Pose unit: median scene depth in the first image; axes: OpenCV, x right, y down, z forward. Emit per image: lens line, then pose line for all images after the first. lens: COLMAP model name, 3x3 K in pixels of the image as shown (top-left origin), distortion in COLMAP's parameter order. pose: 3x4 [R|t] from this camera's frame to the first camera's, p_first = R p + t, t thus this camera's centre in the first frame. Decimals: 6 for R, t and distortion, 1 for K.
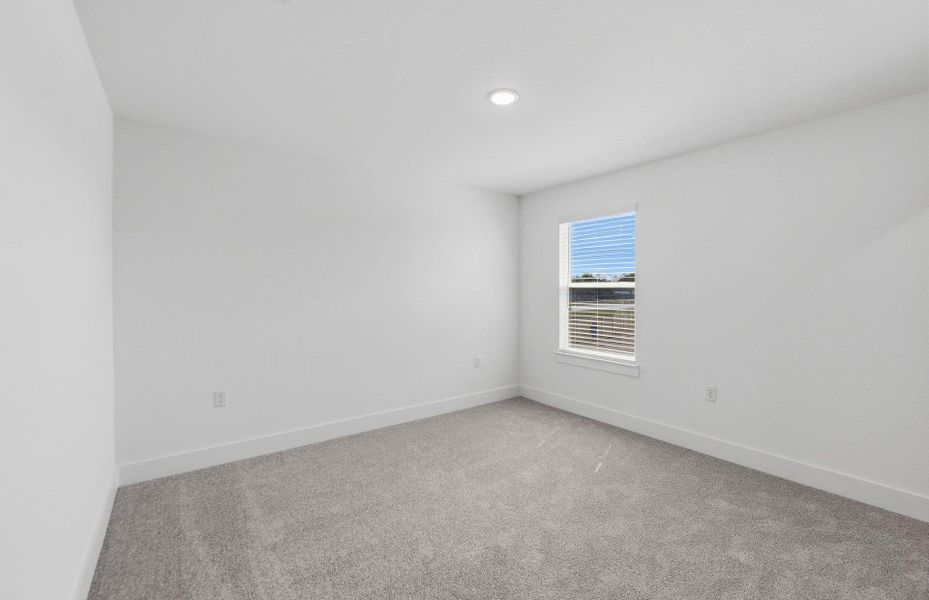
lens RADIAL K [[386.4, 0, 460.7], [0, 386.4, 298.5], [0, 0, 1]] dist [0.010629, 0.000156]
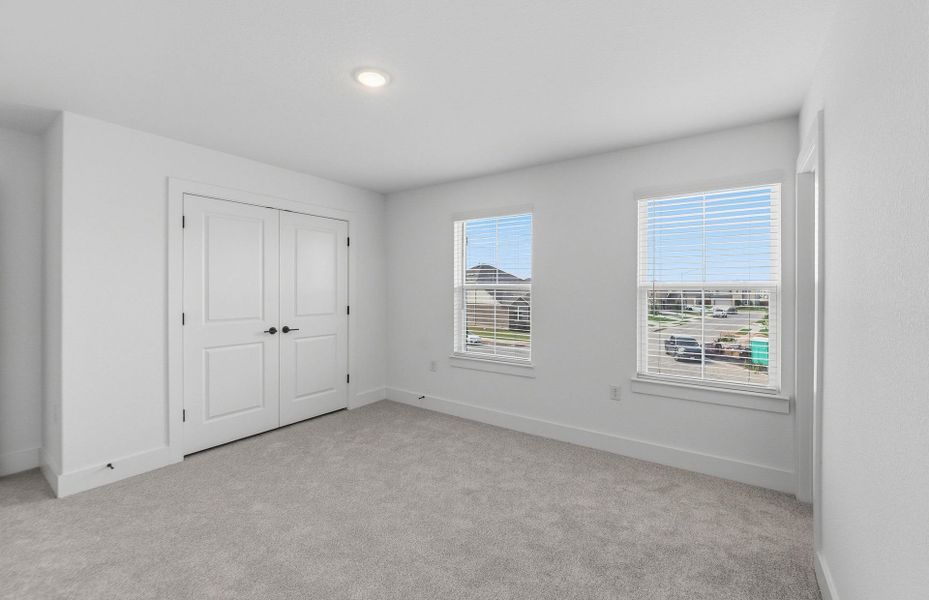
lens RADIAL K [[386.4, 0, 426.3], [0, 386.4, 293.1], [0, 0, 1]] dist [0.010629, 0.000156]
pose [[0.959480, -0.002092, 0.281768, -0.077607], [0.006367, 0.999878, -0.014258, -0.002774], [-0.281704, 0.015475, 0.959377, 0.103751]]
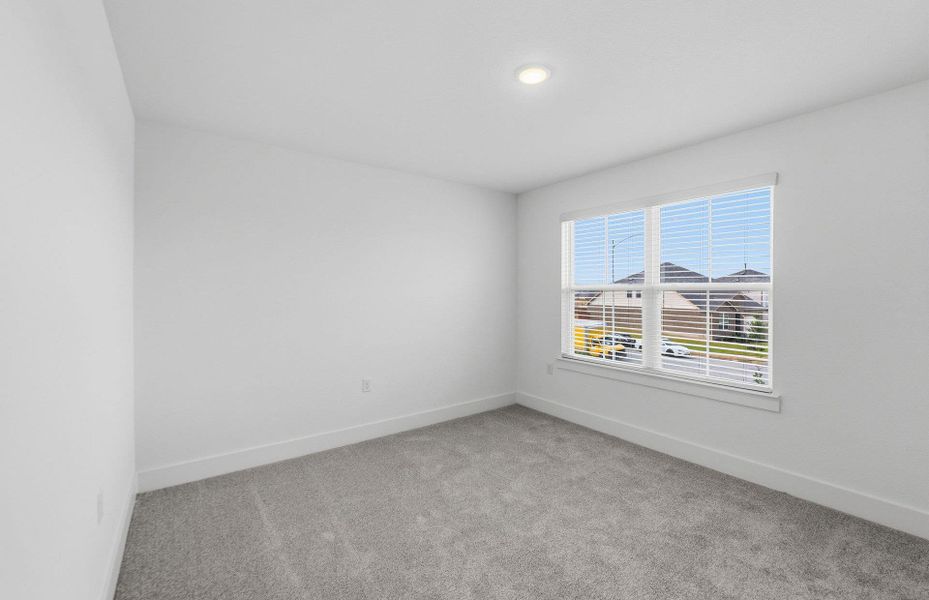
lens RADIAL K [[495.9, 0, 462.2], [0, 495.9, 298.0], [0, 0, 1]] dist [0.001209, -0.000102]
pose [[0.990689, -0.000597, -0.136144, 0.176868], [-0.001047, 0.999927, -0.012002, 0.006832], [0.136141, 0.012032, 0.990616, -0.224752]]
